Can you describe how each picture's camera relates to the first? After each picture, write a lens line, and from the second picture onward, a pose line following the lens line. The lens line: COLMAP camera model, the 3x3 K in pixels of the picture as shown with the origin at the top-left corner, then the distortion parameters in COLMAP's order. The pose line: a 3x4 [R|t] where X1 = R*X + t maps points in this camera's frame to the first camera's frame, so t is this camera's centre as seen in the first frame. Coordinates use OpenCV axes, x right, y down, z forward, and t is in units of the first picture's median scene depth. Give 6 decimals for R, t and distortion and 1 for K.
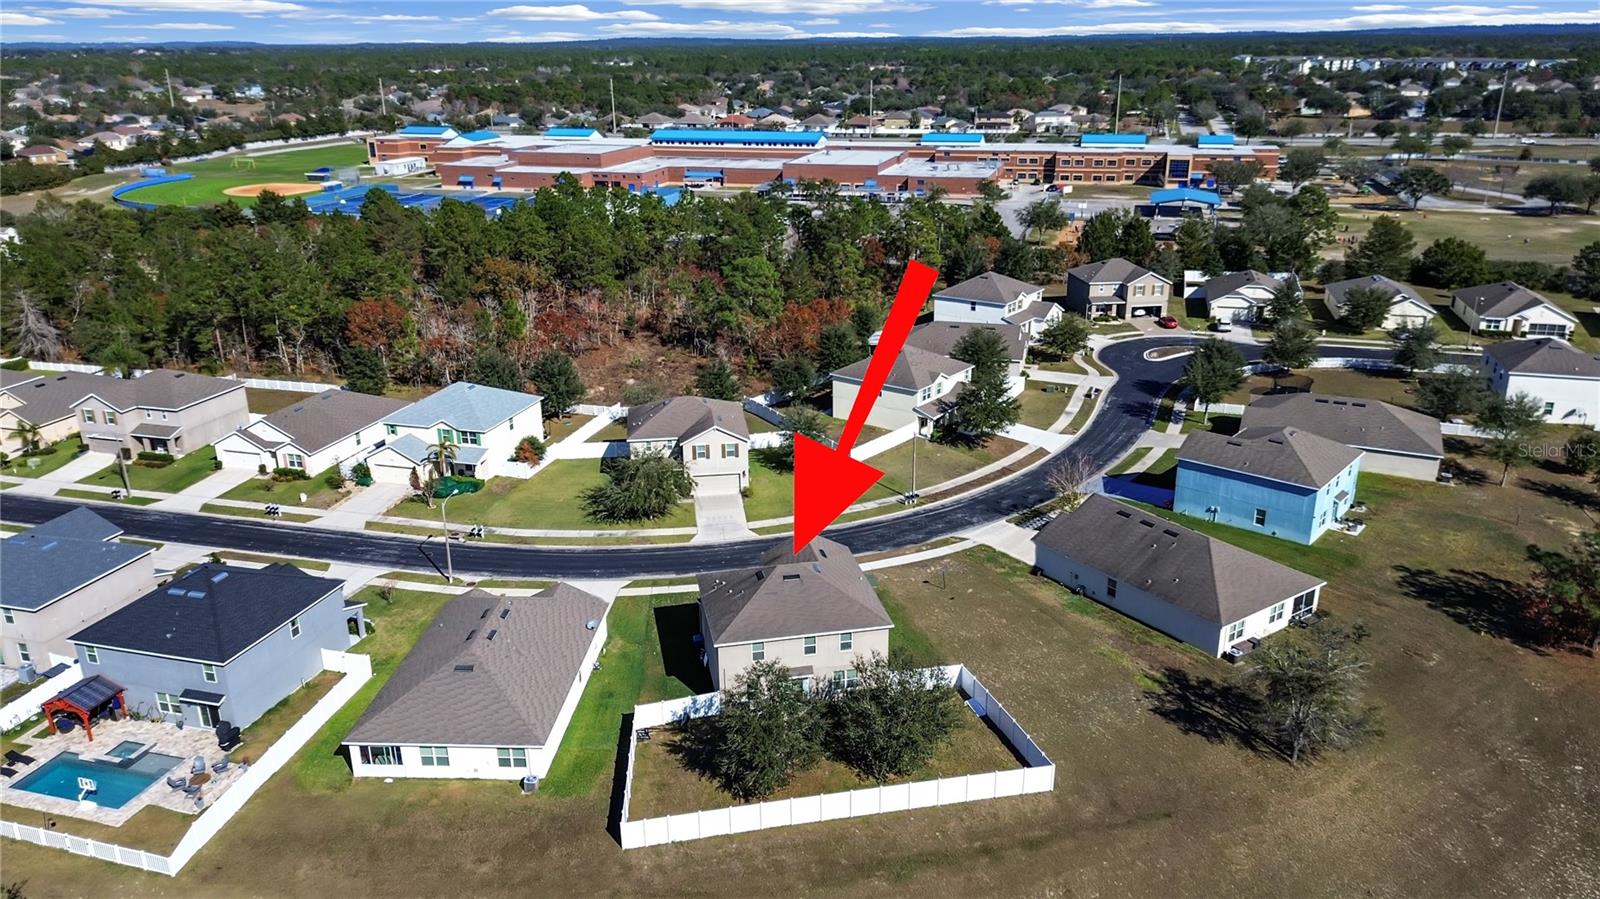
lens RADIAL K [[1128.6, 0, 800.0], [0, 1128.6, 449.5], [0, 0, 1]] dist [0.086398, -0.107890]
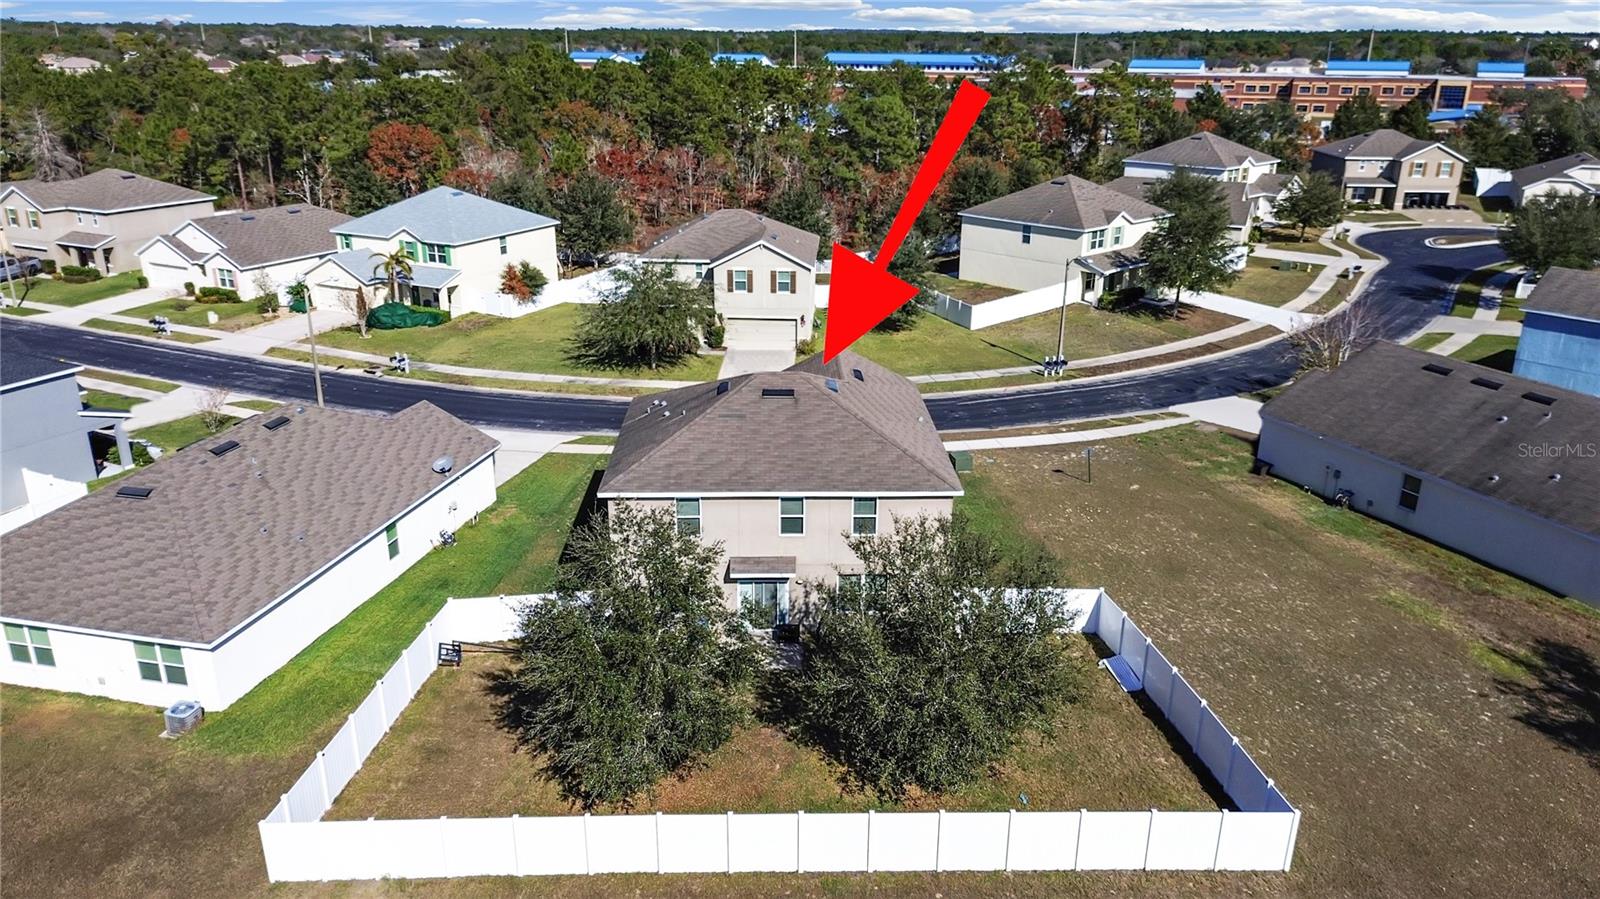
lens RADIAL K [[1127.1, 0, 800.0], [0, 1127.1, 449.5], [0, 0, 1]] dist [0.045908, -0.035741]
pose [[0.984491, 0.073782, -0.159166, 0.059225], [-0.073496, 0.997266, 0.007695, 0.091673], [0.159299, 0.004122, 0.987222, 0.331150]]
